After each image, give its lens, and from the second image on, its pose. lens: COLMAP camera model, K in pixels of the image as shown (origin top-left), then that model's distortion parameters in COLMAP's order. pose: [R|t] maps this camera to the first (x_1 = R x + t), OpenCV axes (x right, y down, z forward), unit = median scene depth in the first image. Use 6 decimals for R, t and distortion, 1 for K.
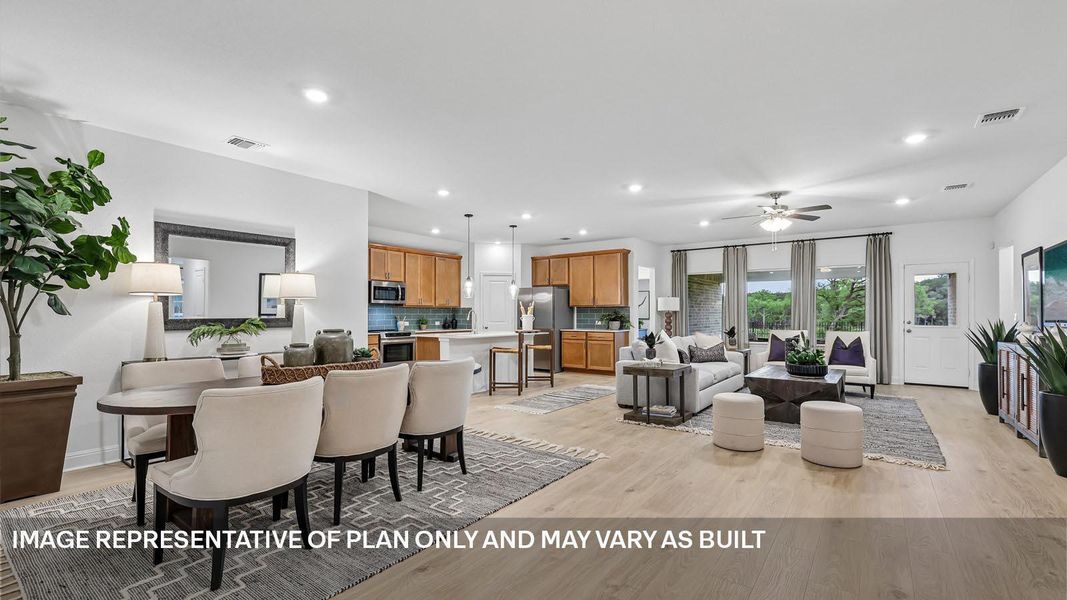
lens RADIAL K [[456.6, 0, 537.1], [0, 456.6, 311.8], [0, 0, 1]] dist [-0.001773, 0.000075]
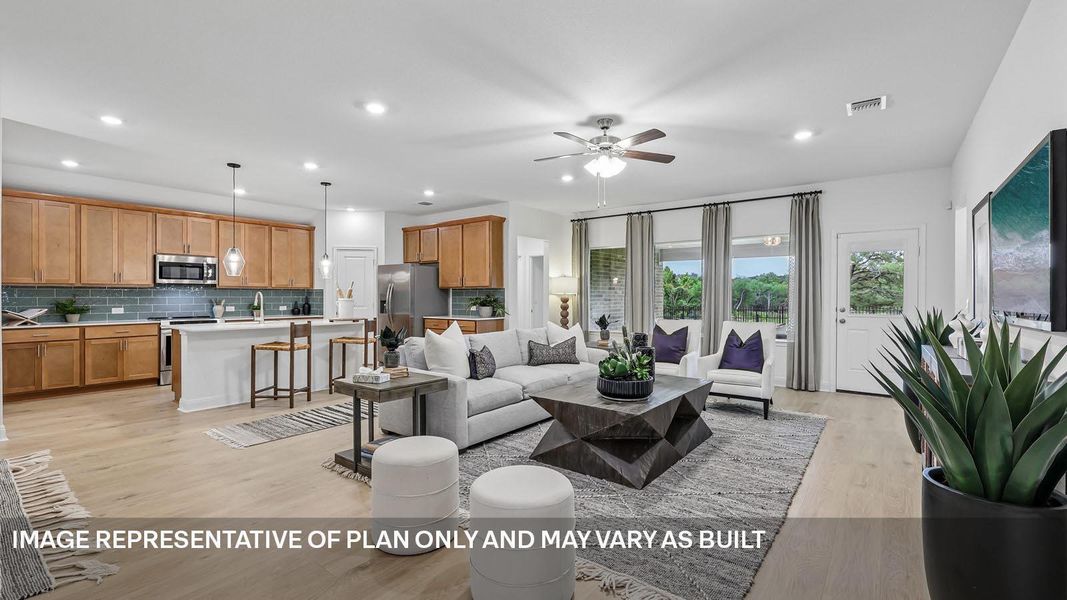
lens RADIAL K [[453.4, 0, 538.0], [0, 453.4, 298.4], [0, 0, 1]] dist [-0.002329, -0.000124]
pose [[0.999855, 0.002518, -0.016852, 0.288047], [-0.002351, 0.999949, 0.009868, -0.001674], [0.016876, -0.009826, 0.999809, 0.215280]]
